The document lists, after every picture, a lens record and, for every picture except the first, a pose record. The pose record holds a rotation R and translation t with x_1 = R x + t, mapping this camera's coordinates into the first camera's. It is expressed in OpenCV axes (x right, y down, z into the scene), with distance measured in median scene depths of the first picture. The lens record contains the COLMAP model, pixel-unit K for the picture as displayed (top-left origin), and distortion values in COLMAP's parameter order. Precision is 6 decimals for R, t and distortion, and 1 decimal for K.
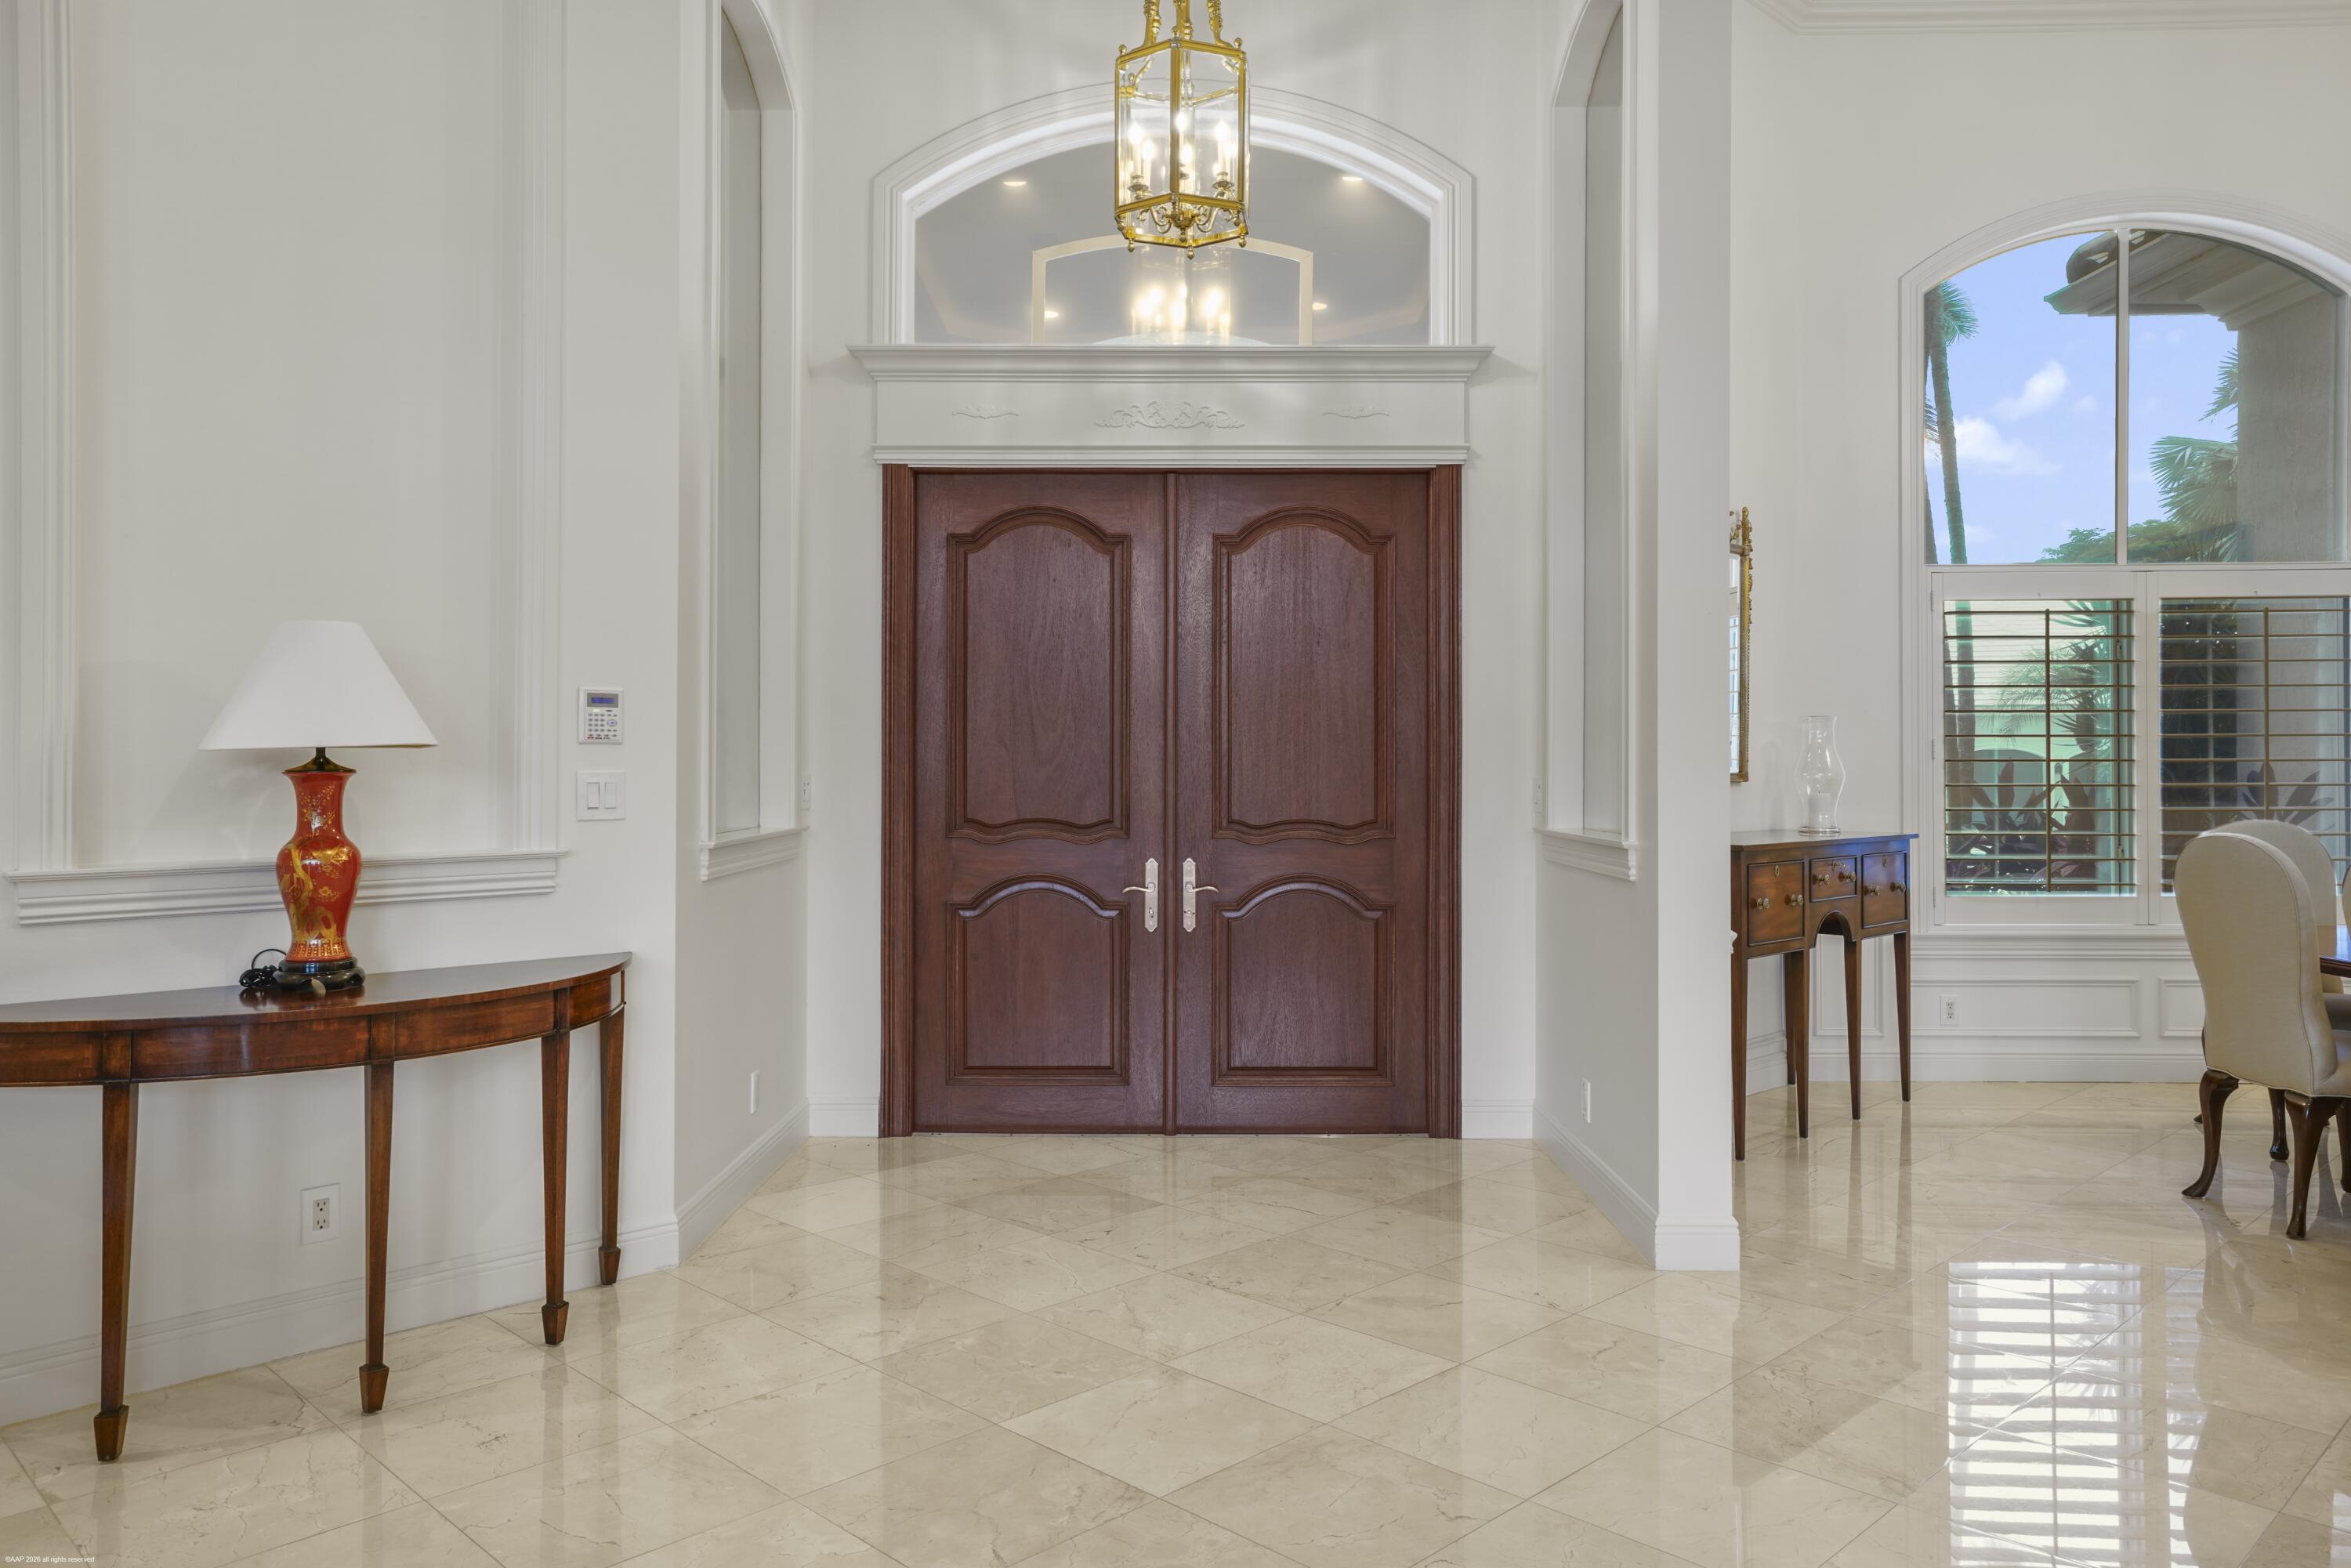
lens RADIAL K [[1643.7, 0, 1166.7], [0, 1643.7, 757.3], [0, 0, 1]] dist [0.011572, 0.002569]
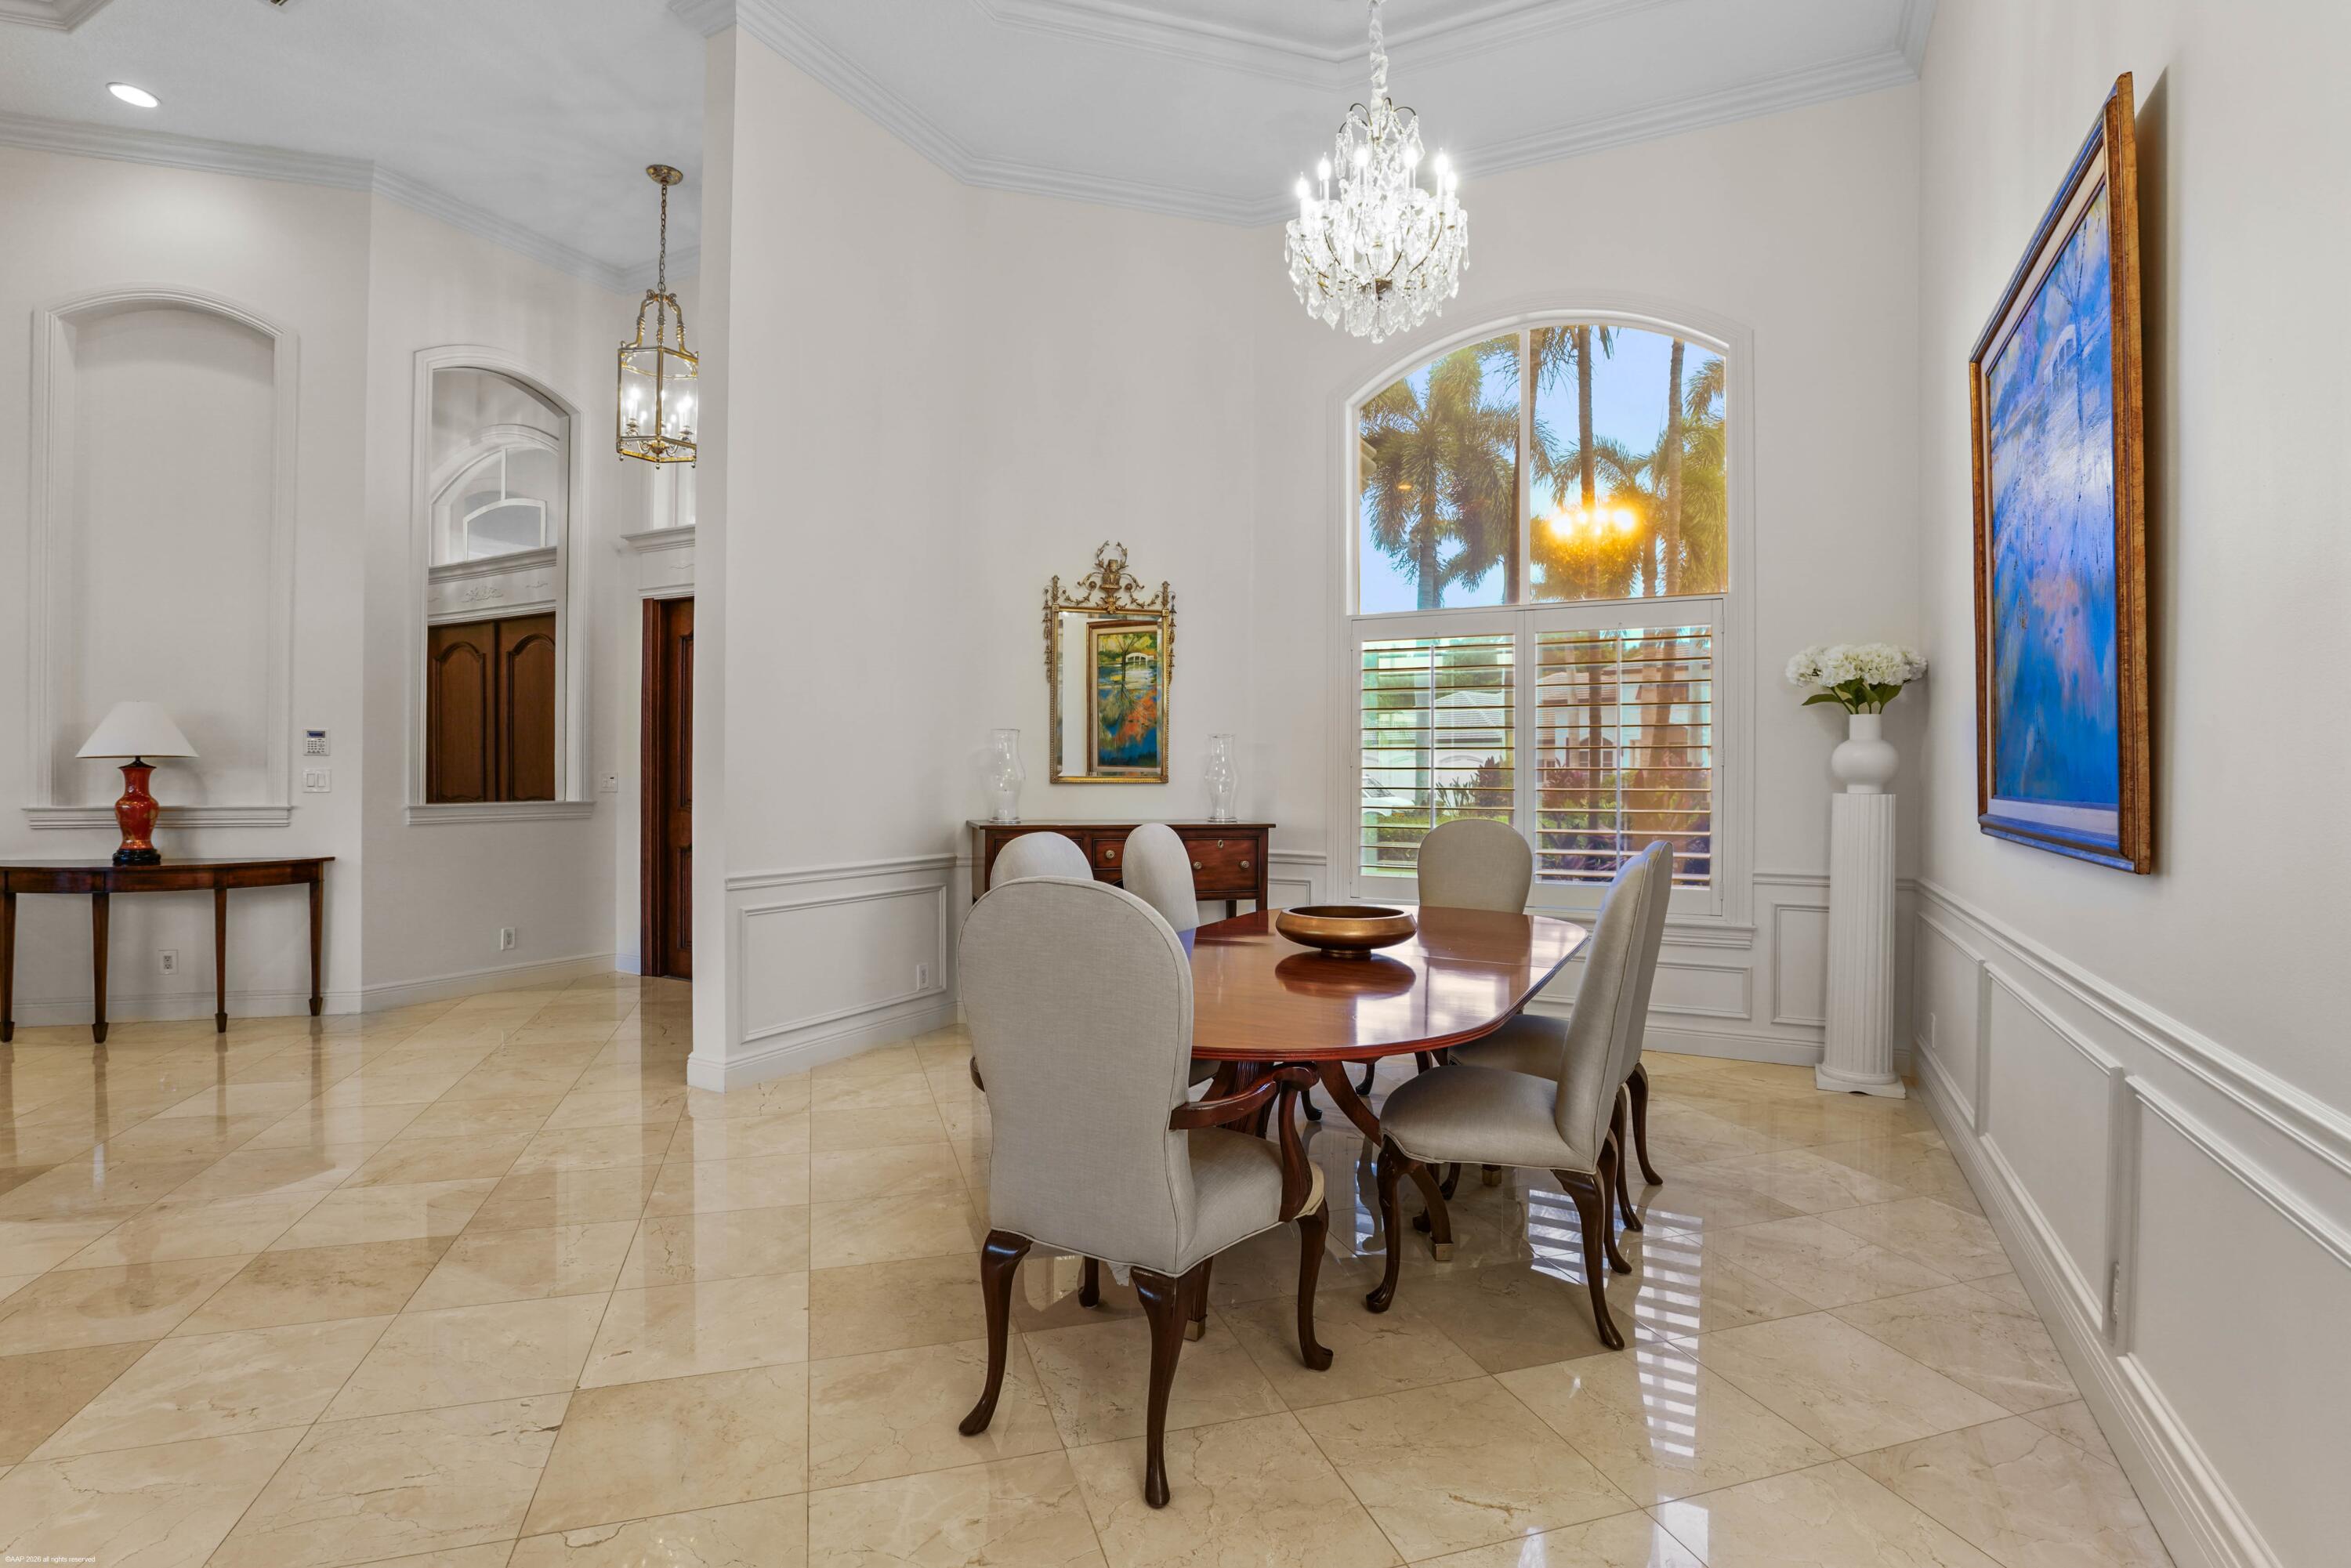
lens RADIAL K [[1114.7, 0, 1154.8], [0, 1114.7, 767.6], [0, 0, 1]] dist [-0.073555, 0.035443]
pose [[0.887587, 0.003884, -0.460624, 0.883572], [-0.003343, 0.999992, 0.001990, 0.000809], [0.460628, -0.000226, 0.887593, 0.201330]]
